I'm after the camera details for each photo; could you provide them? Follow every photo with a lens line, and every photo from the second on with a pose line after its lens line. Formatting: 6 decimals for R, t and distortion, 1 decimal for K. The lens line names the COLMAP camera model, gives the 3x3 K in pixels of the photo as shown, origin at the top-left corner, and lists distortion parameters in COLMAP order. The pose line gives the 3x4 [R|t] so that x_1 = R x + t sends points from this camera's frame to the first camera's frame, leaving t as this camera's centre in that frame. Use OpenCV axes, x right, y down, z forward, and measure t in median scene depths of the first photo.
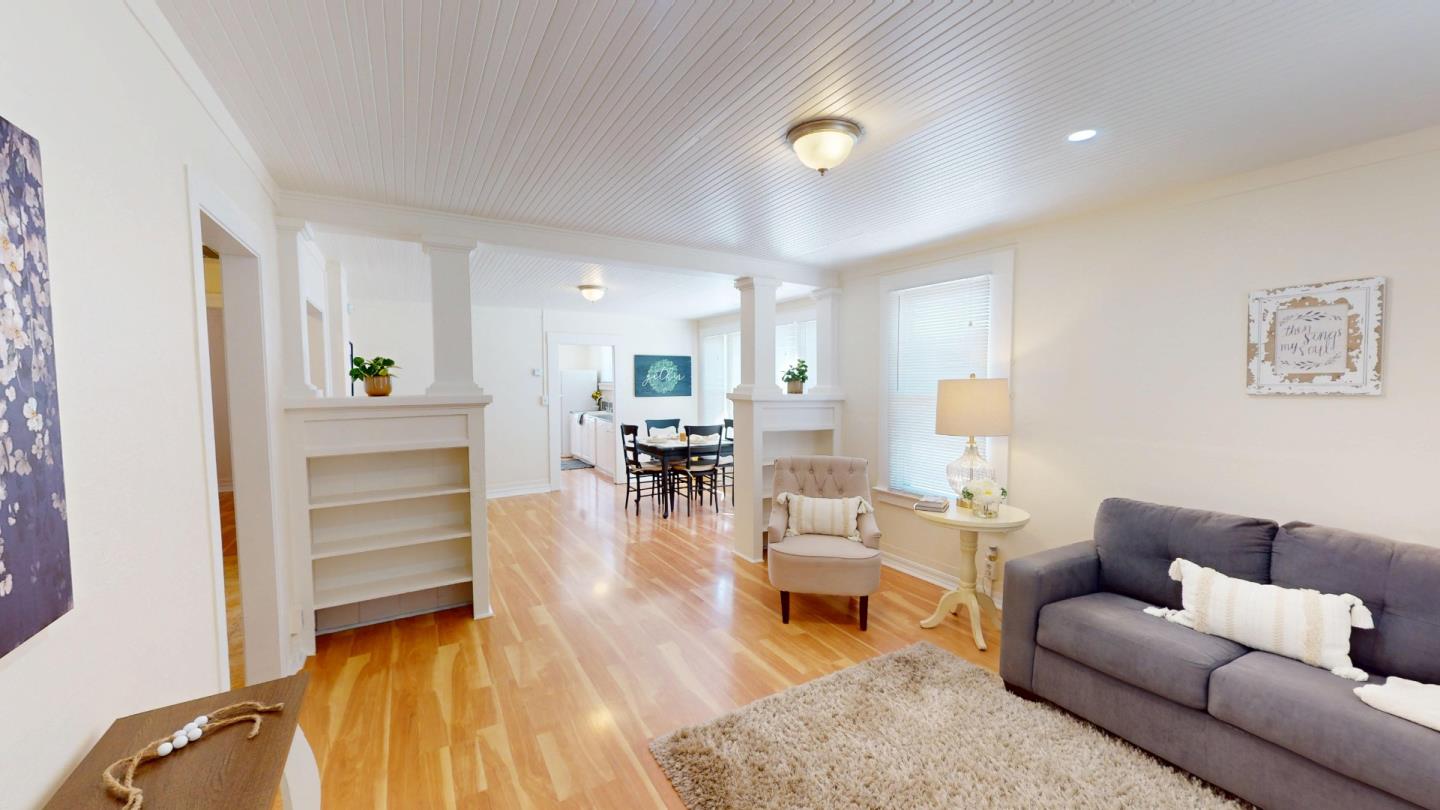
lens RADIAL K [[537.1, 0, 720.0], [0, 537.1, 405.0], [0, 0, 1]] dist [0.000404, 0.000021]
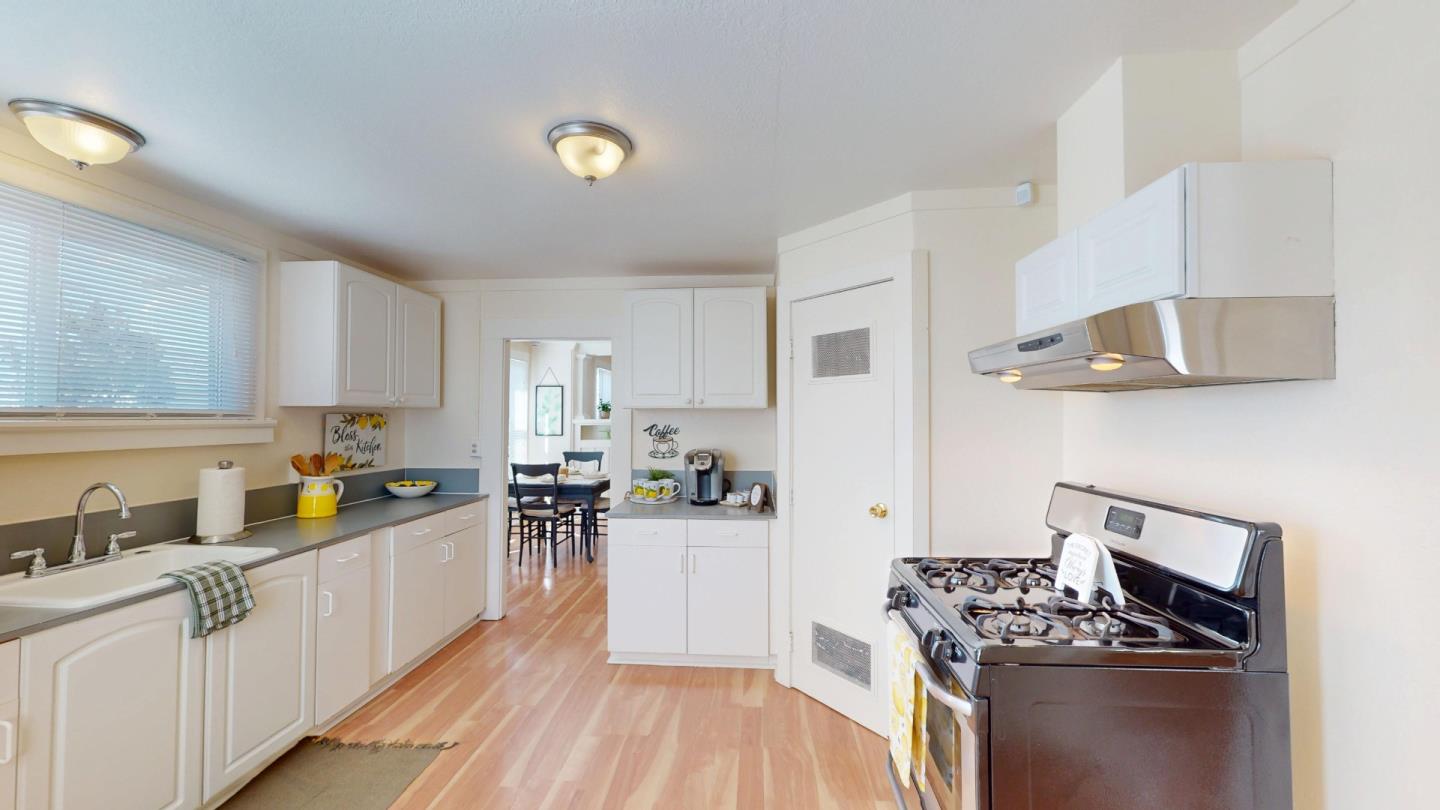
lens RADIAL K [[537.1, 0, 720.0], [0, 537.1, 405.0], [0, 0, 1]] dist [0.000404, 0.000021]
pose [[-0.821375, 0.012044, 0.570262, -0.825533], [0.024509, 0.999599, 0.014189, -0.056478], [-0.569862, 0.025632, -0.821340, 1.579566]]
